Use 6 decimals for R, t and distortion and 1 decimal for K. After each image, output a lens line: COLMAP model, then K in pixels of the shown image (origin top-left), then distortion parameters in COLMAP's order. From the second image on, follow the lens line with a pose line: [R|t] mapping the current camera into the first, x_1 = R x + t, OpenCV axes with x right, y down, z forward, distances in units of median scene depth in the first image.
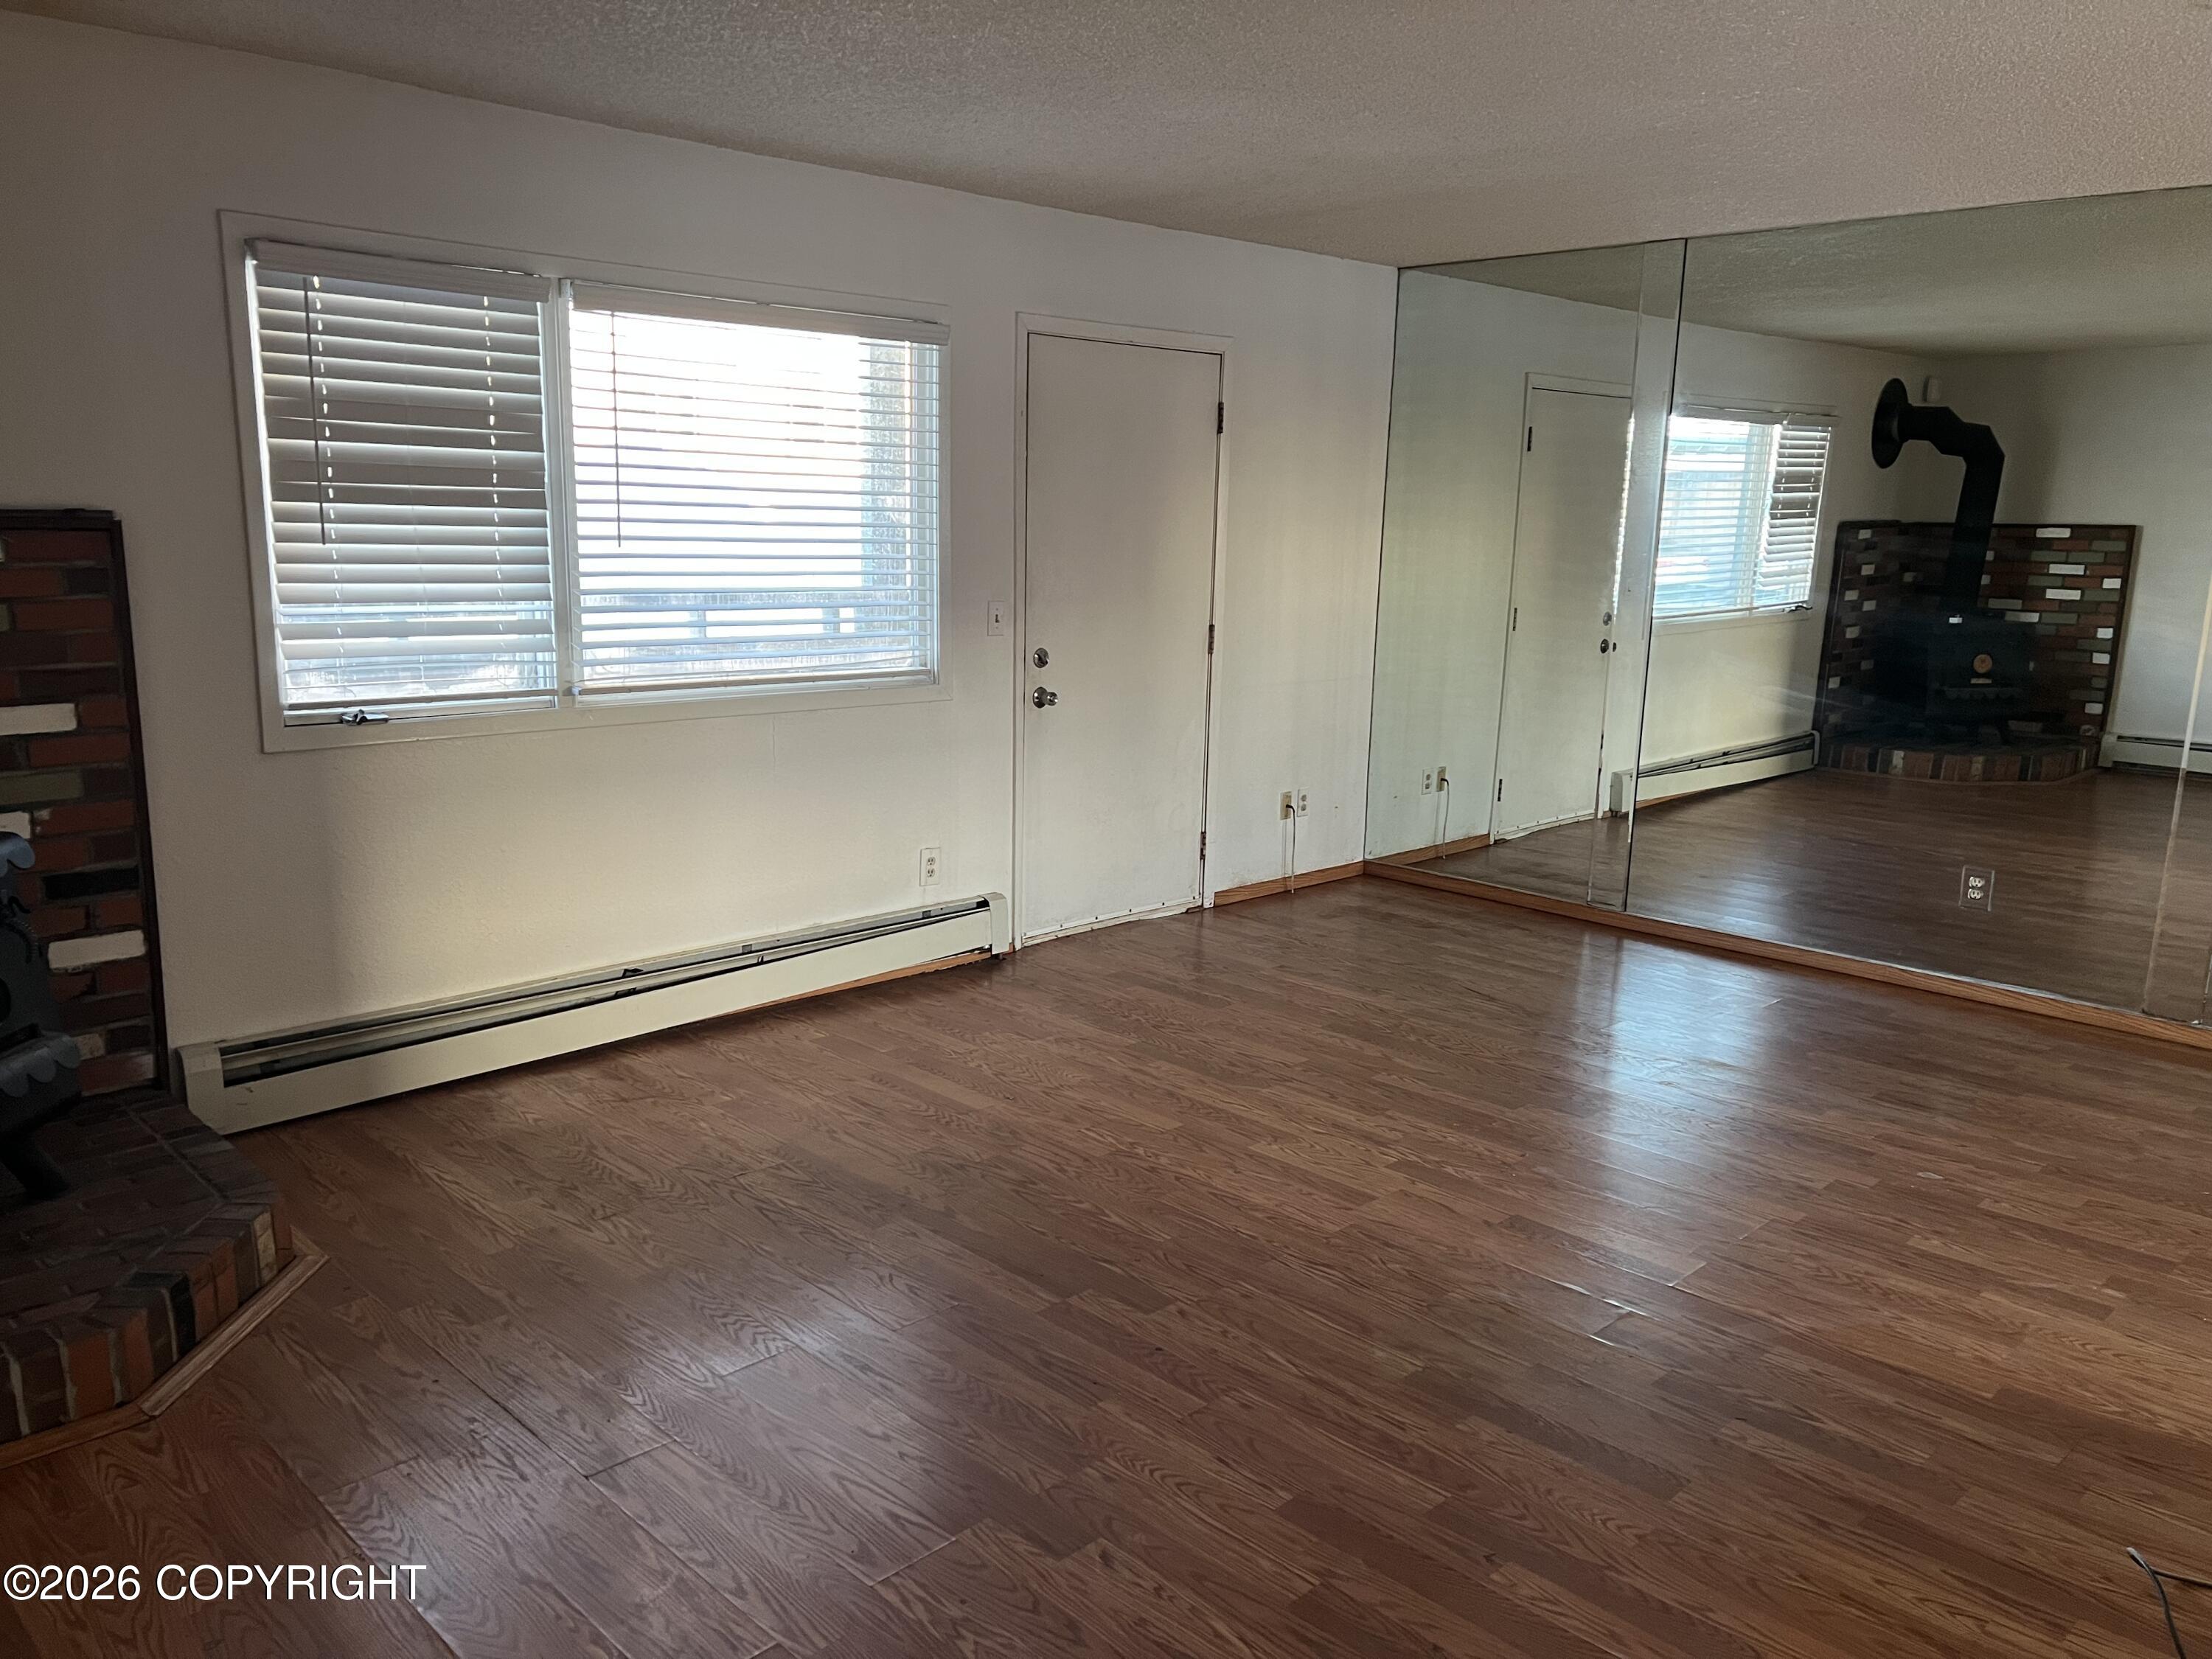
lens RADIAL K [[1680.0, 0, 1107.6], [0, 1680.0, 849.0], [0, 0, 1]] dist [0.077009, -0.080238]
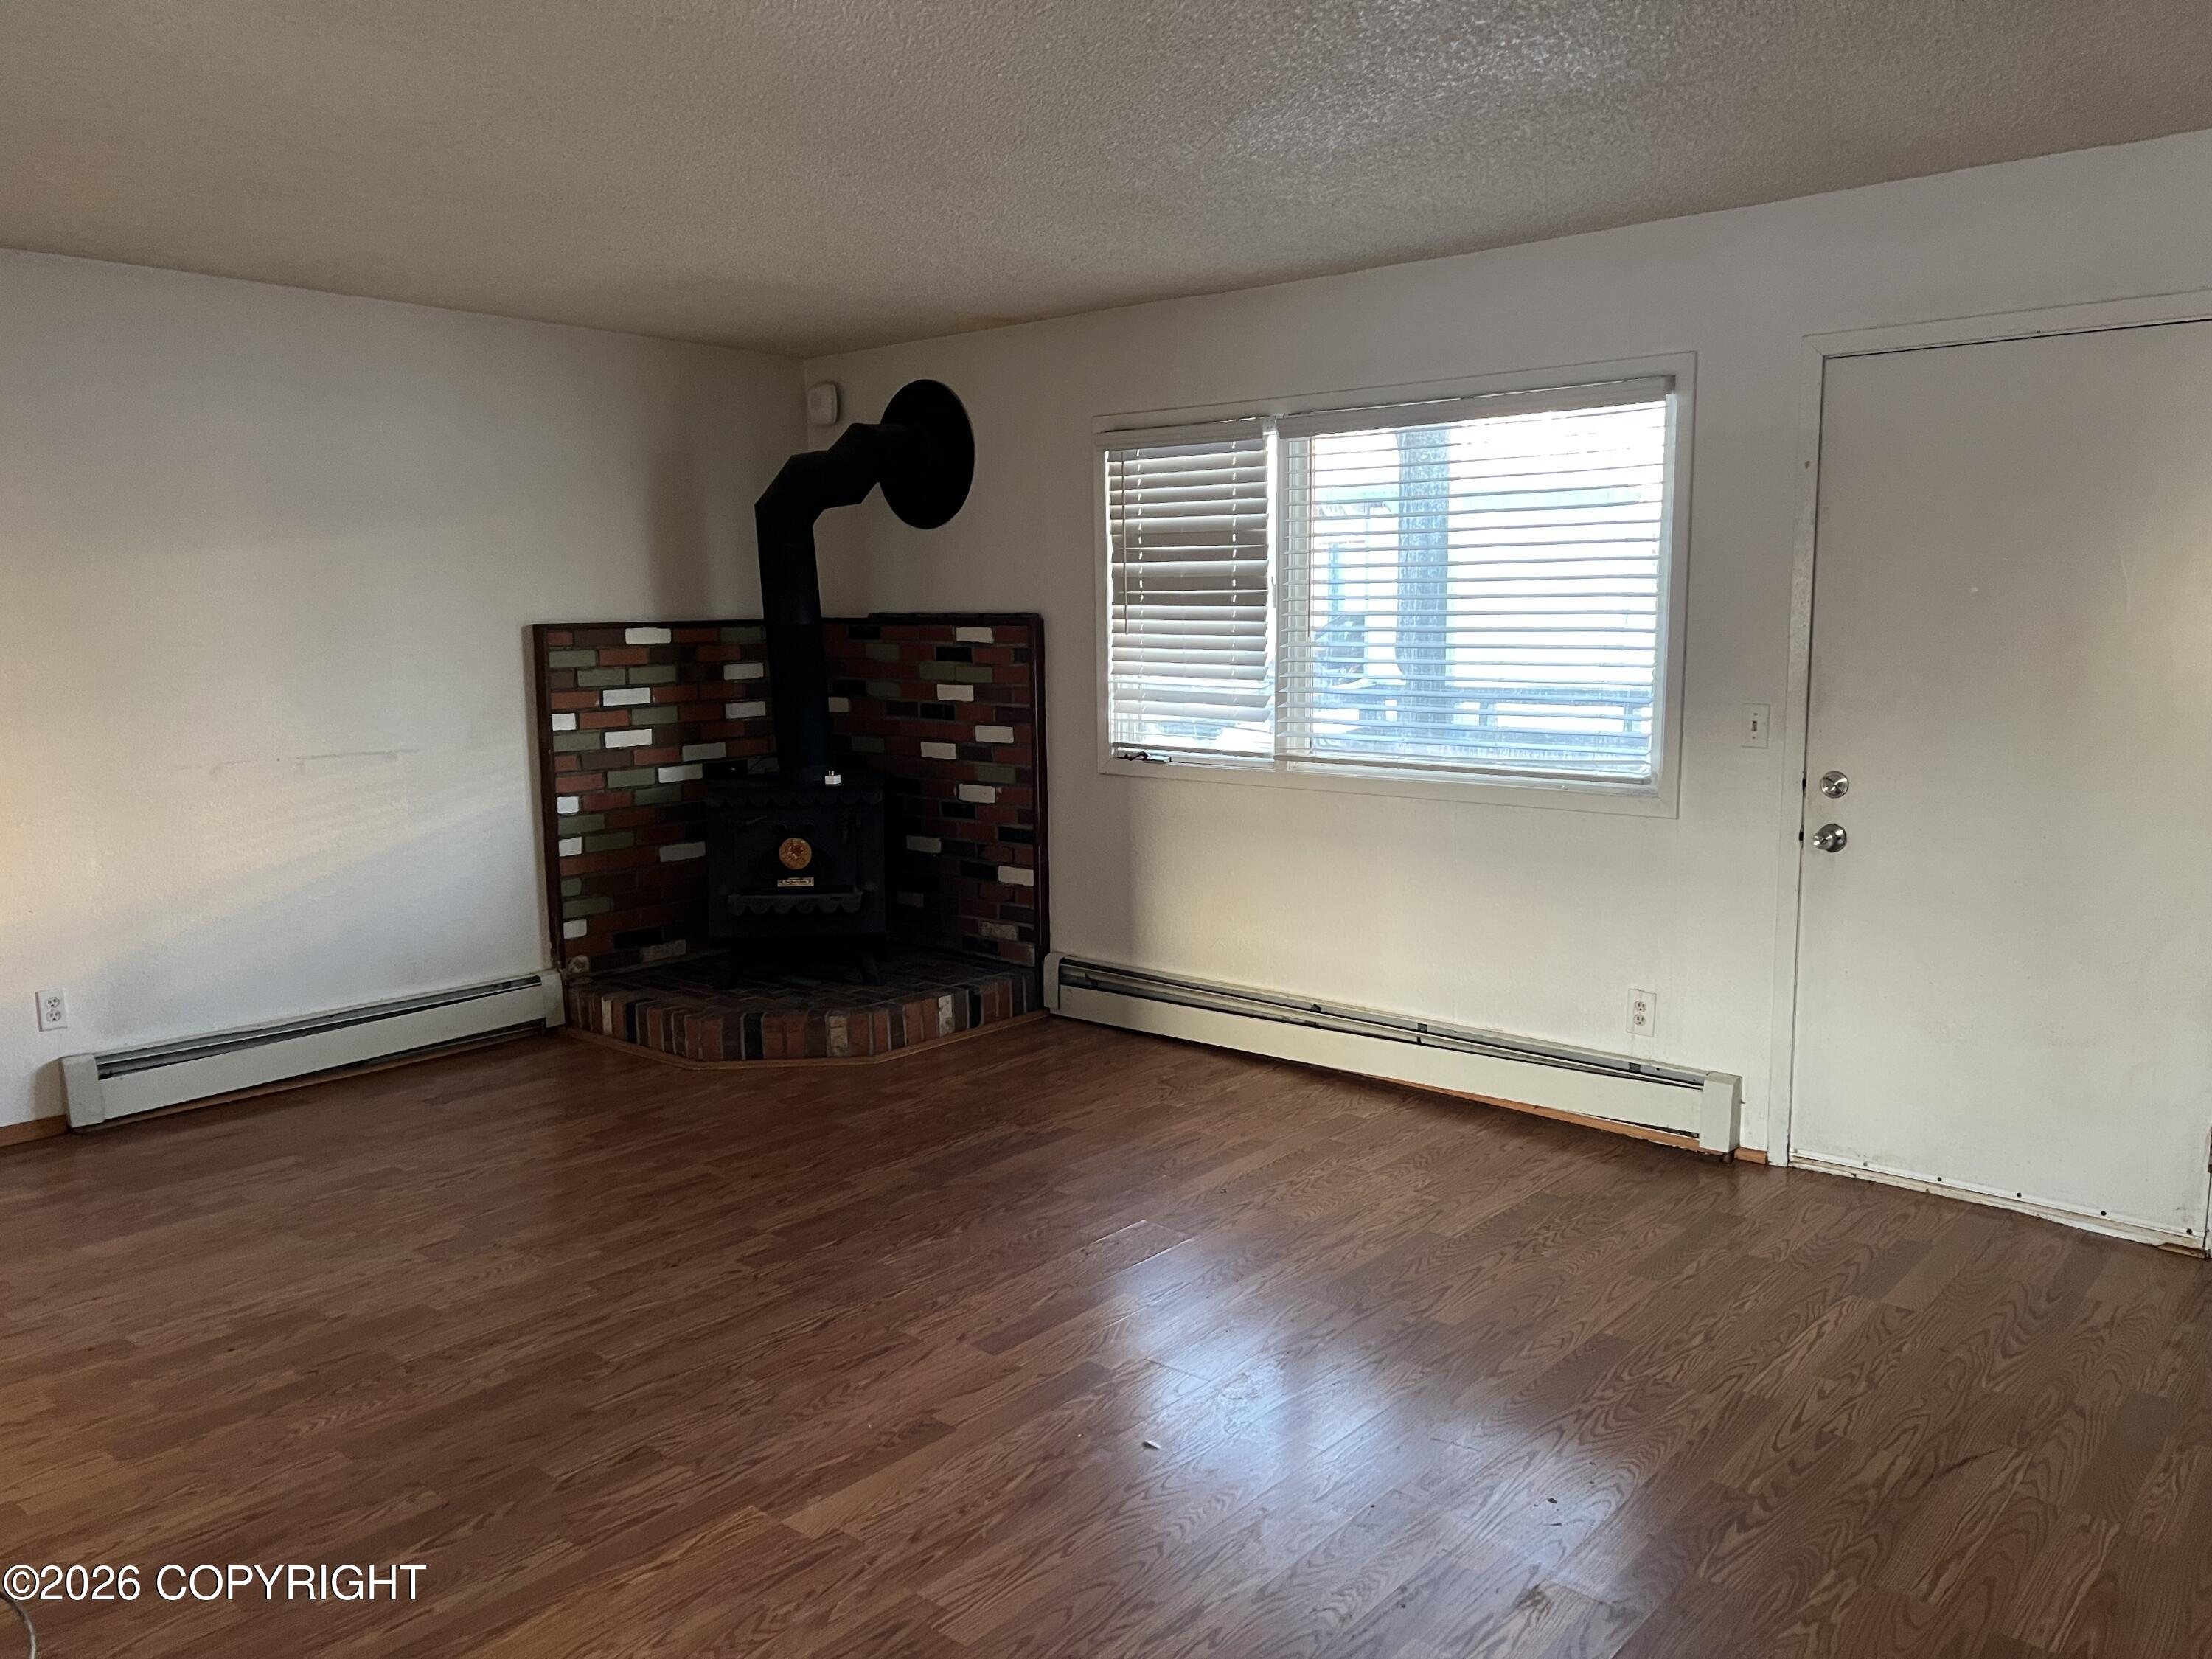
lens RADIAL K [[1680.0, 0, 1107.6], [0, 1680.0, 849.0], [0, 0, 1]] dist [0.077009, -0.080238]
pose [[0.061904, 0.129495, -0.989646, 0.814817], [-0.183959, 0.976040, 0.116207, -0.137183], [0.980983, 0.174860, 0.084243, 0.749711]]
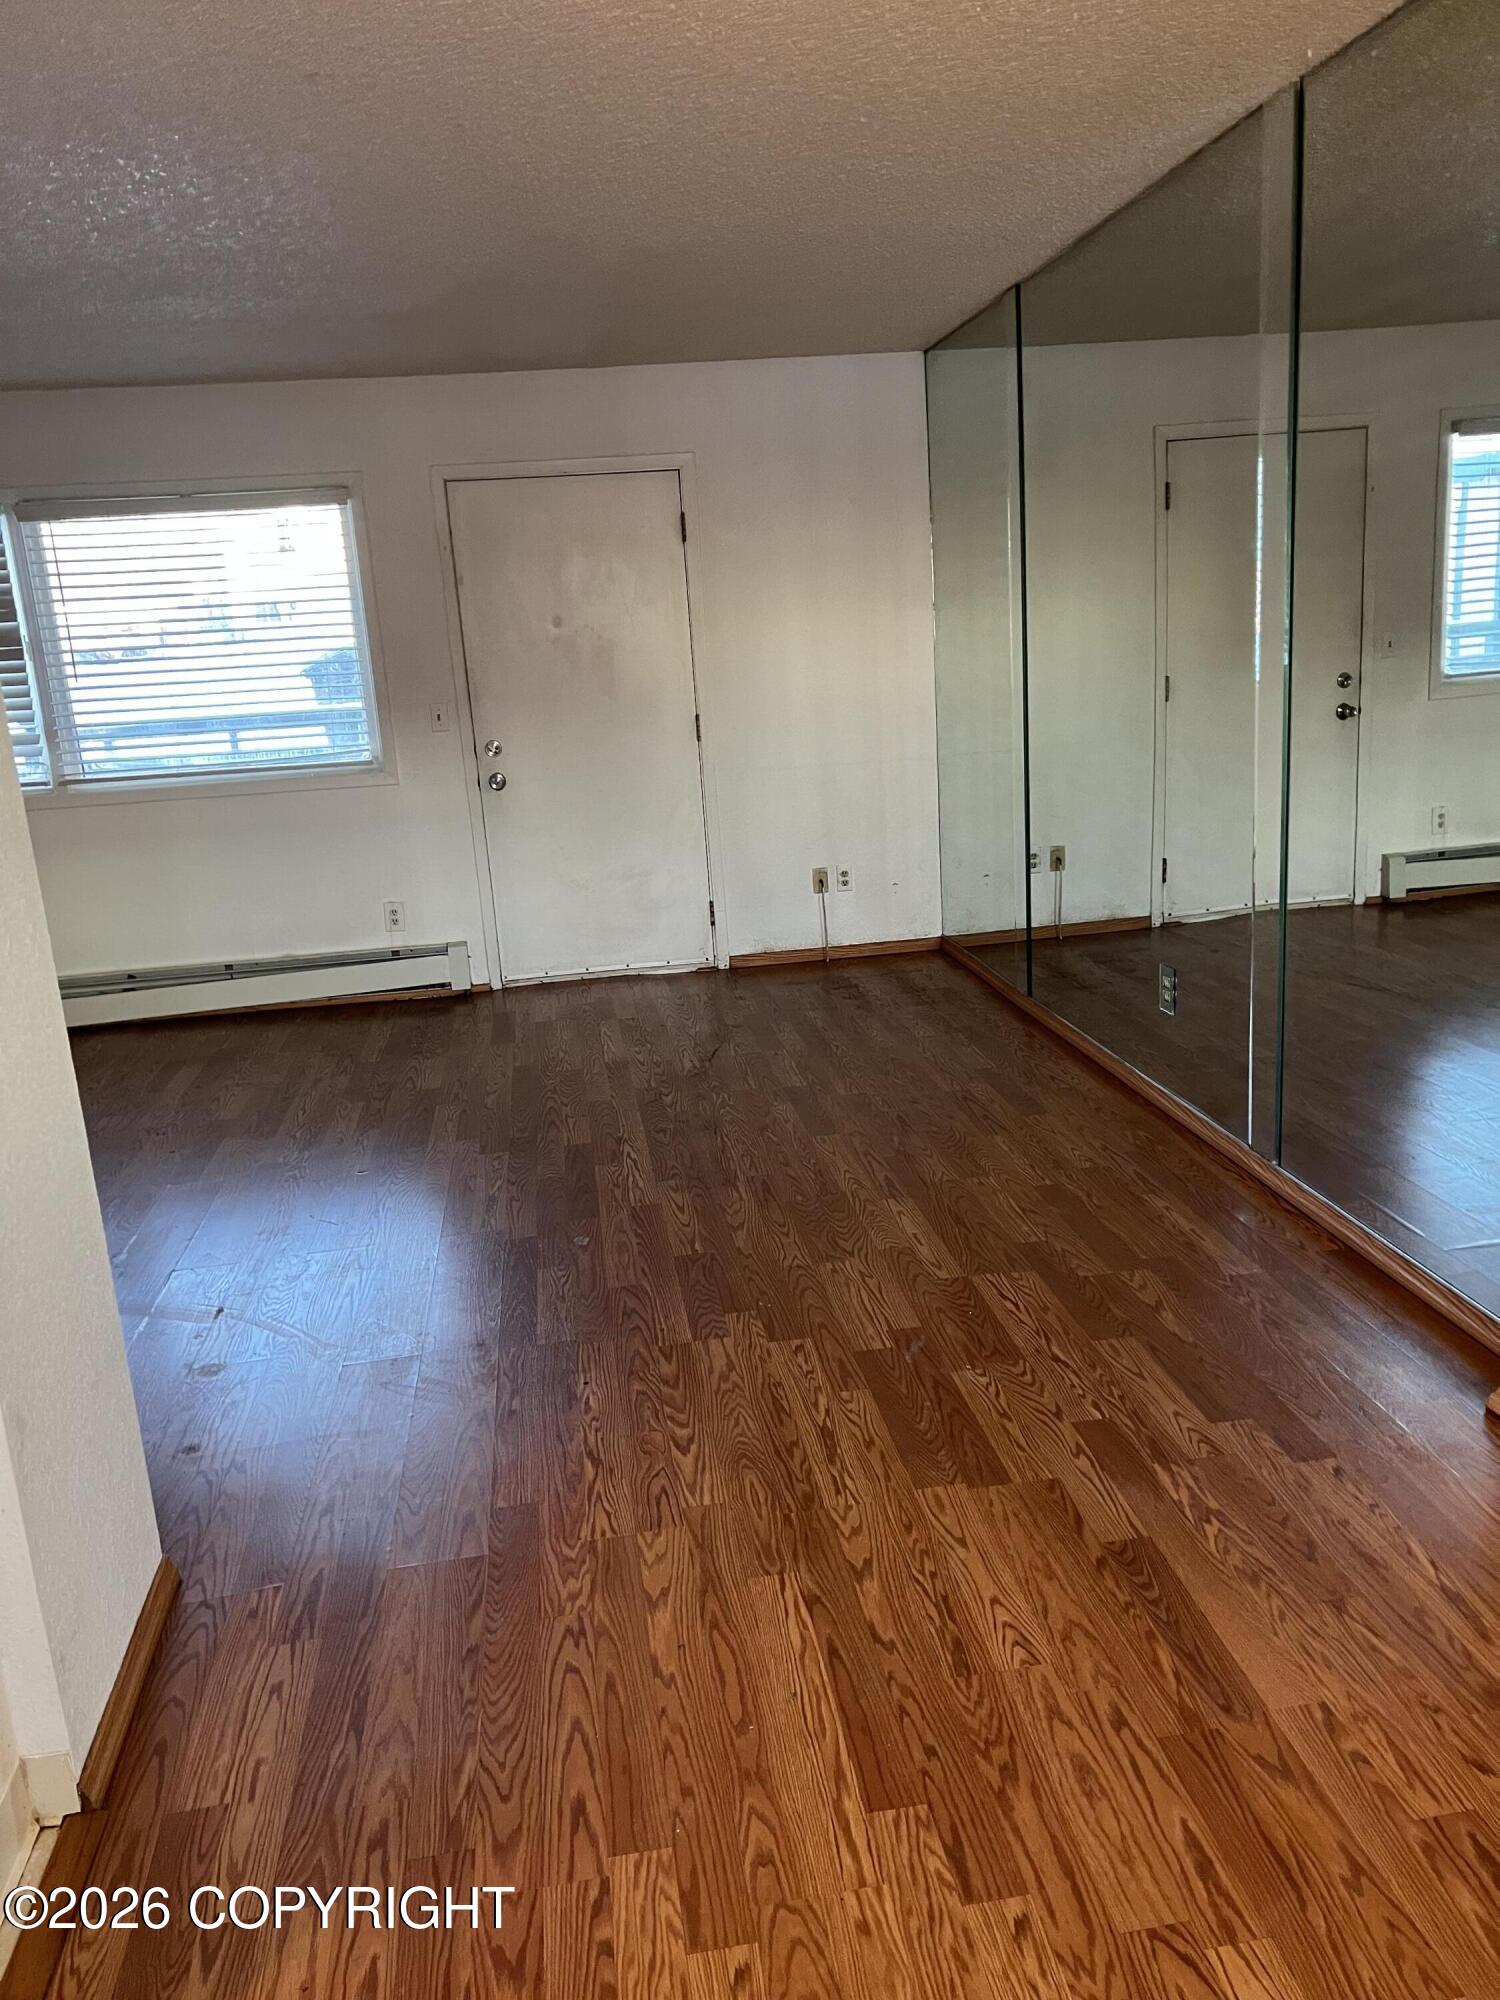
lens RADIAL K [[1519.0, 0, 750.0], [0, 1519.0, 1000.0], [0, 0, 1]] dist [0.077009, -0.080238]
pose [[0.793225, 0.072334, -0.604618, 0.936834], [-0.040963, 0.997009, 0.065537, -0.015696], [0.607550, -0.027219, 0.793815, 0.279072]]
